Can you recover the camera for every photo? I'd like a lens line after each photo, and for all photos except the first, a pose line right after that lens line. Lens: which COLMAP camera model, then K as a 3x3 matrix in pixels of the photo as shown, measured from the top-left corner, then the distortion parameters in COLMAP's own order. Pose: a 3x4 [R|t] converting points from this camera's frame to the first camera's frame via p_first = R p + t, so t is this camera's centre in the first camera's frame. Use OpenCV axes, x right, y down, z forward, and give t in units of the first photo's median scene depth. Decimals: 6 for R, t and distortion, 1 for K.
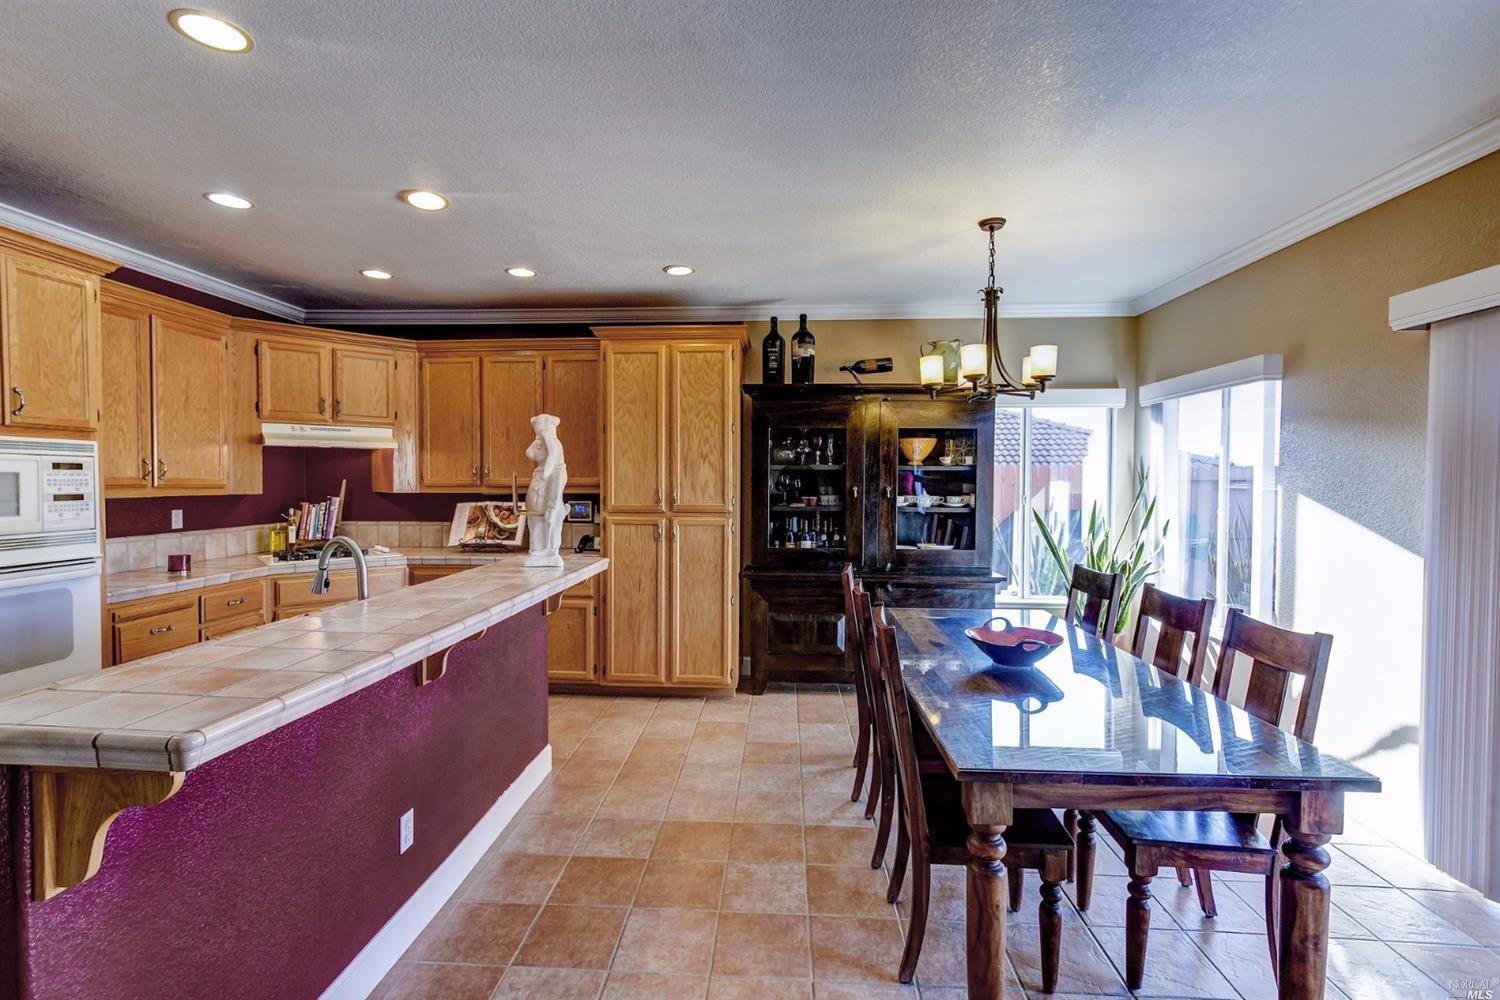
lens RADIAL K [[680.8, 0, 740.5], [0, 680.8, 494.0], [0, 0, 1]] dist [-0.000905, 0.002625]
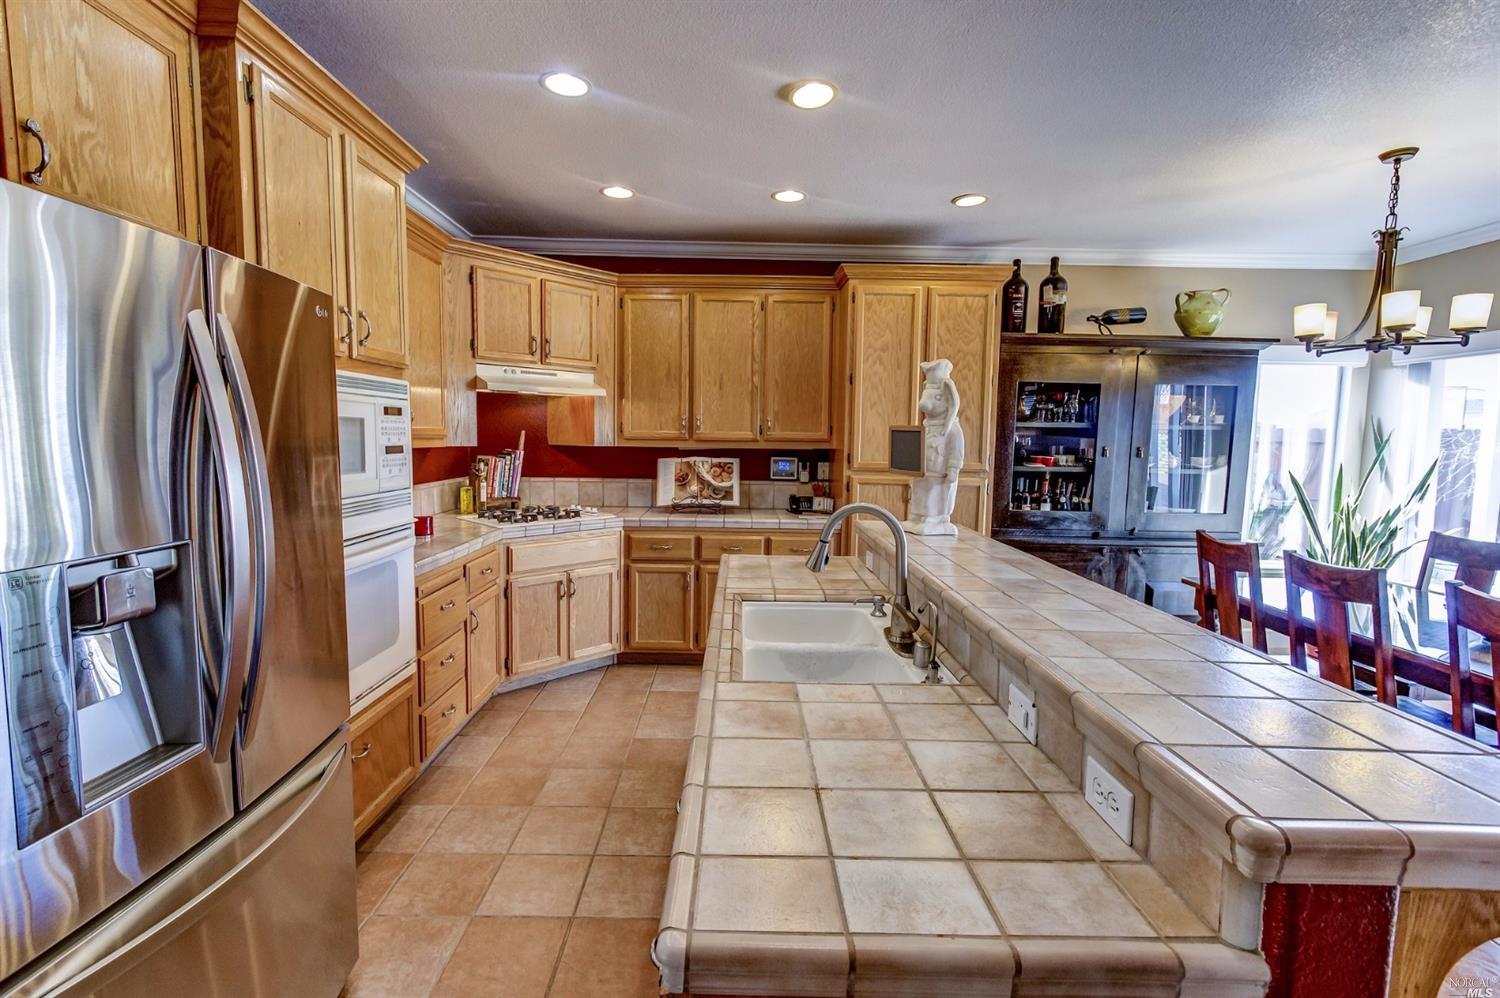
lens RADIAL K [[682.6, 0, 743.3], [0, 682.6, 493.1], [0, 0, 1]] dist [-0.025093, 0.026238]
pose [[0.997360, 0.007929, 0.072175, -0.407685], [-0.012597, 0.997841, 0.064461, -0.000502], [-0.071508, -0.065200, 0.995307, 0.100170]]
